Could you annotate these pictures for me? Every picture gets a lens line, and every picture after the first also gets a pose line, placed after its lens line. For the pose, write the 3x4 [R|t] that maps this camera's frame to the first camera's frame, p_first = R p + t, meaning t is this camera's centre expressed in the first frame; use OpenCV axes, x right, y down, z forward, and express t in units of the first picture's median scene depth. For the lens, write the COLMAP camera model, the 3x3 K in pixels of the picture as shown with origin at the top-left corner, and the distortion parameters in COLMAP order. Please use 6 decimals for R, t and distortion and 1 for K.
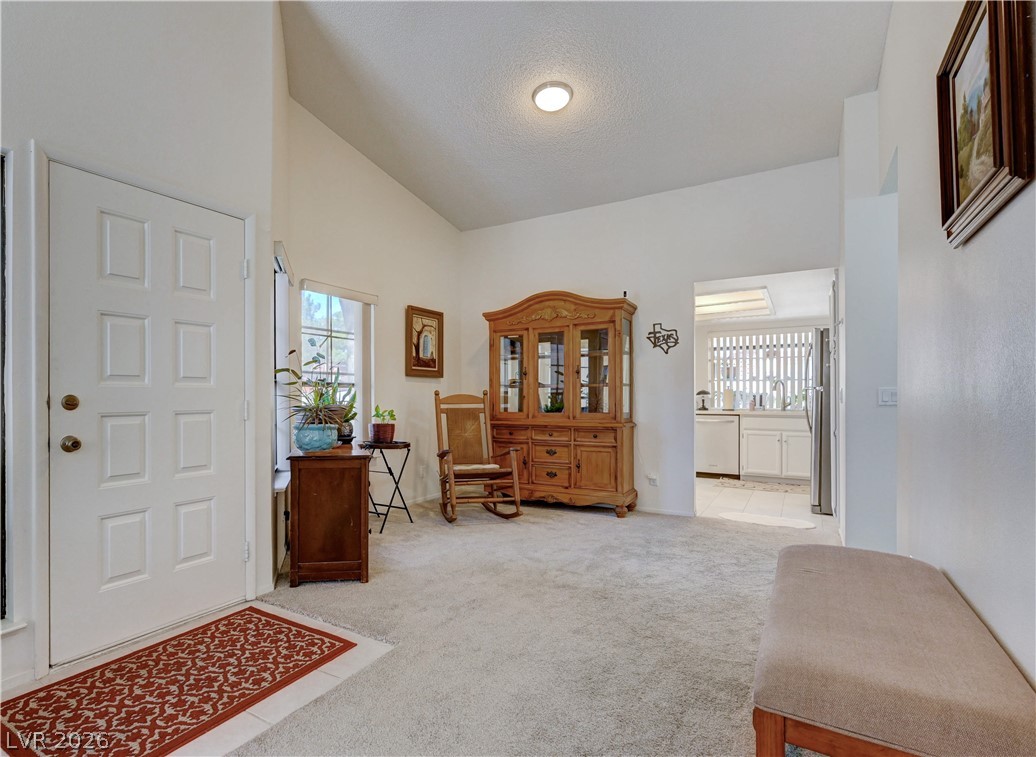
lens RADIAL K [[534.5, 0, 437.0], [0, 534.5, 400.1], [0, 0, 1]] dist [0.004185, 0.000441]
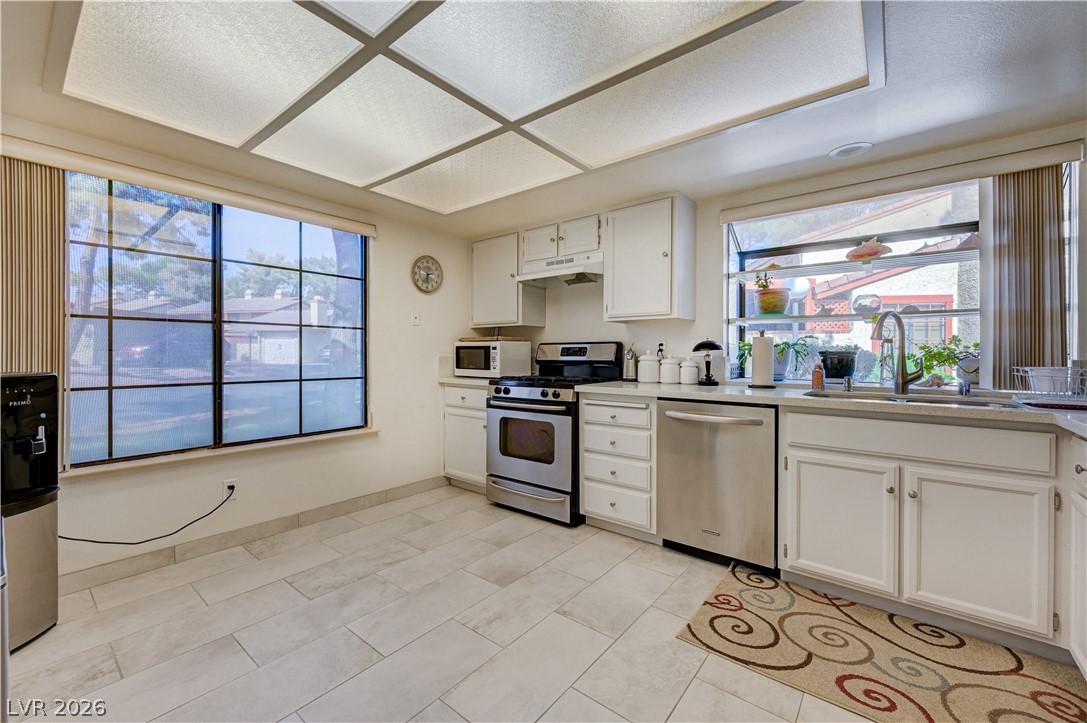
lens RADIAL K [[439.6, 0, 547.3], [0, 439.6, 355.2], [0, 0, 1]] dist [0.000938, 0.000235]
pose [[0.997521, 0.004512, -0.070231, 0.391480], [-0.004627, 0.999988, -0.001471, -0.005178], [0.070224, 0.001792, 0.997530, 0.628056]]
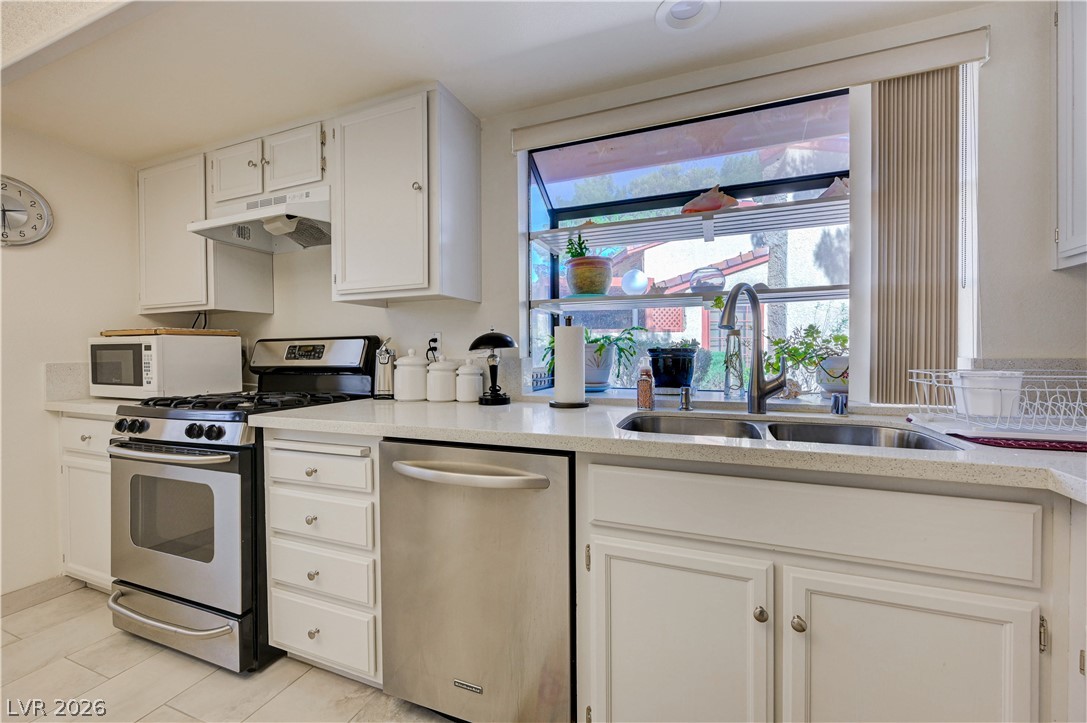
lens RADIAL K [[434.0, 0, 548.3], [0, 434.0, 358.1], [0, 0, 1]] dist [-0.001610, 0.000267]
pose [[0.973775, -0.008772, 0.227343, 0.475849], [0.007586, 0.999953, 0.006087, -0.006369], [-0.227386, -0.004203, 0.973796, 0.774851]]
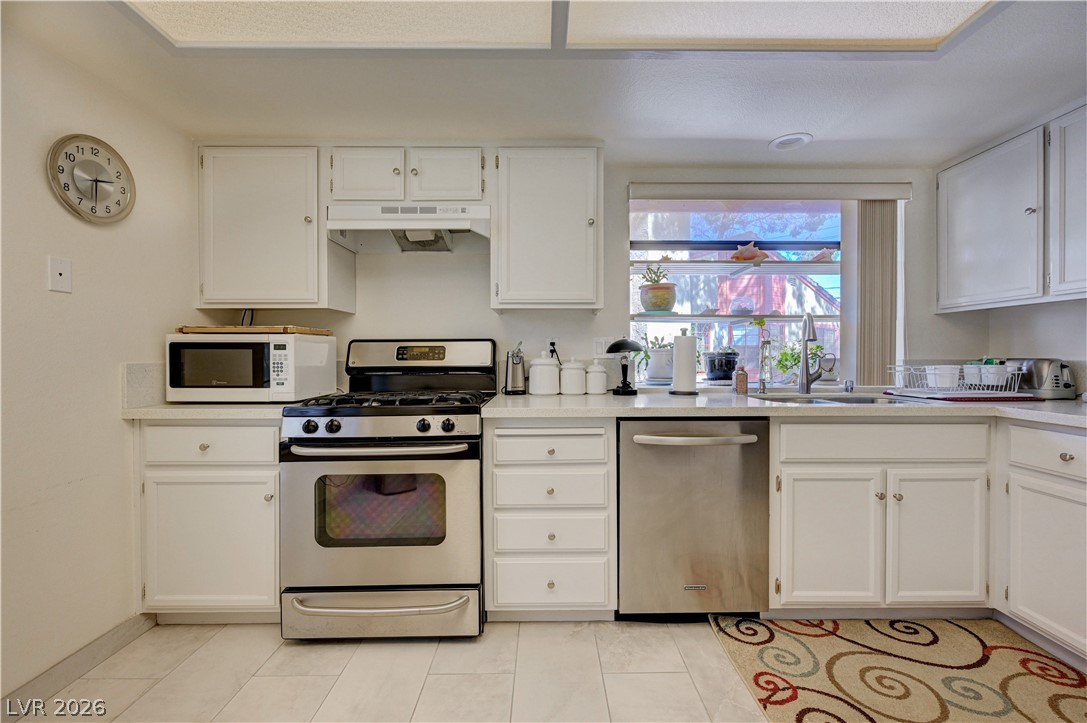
lens RADIAL K [[434.0, 0, 548.3], [0, 434.0, 358.1], [0, 0, 1]] dist [-0.001610, 0.000267]
pose [[0.818625, -0.003576, 0.574317, 0.288979], [0.003534, 0.999993, 0.001188, -0.006299], [-0.574318, 0.001057, 0.818632, 0.793563]]
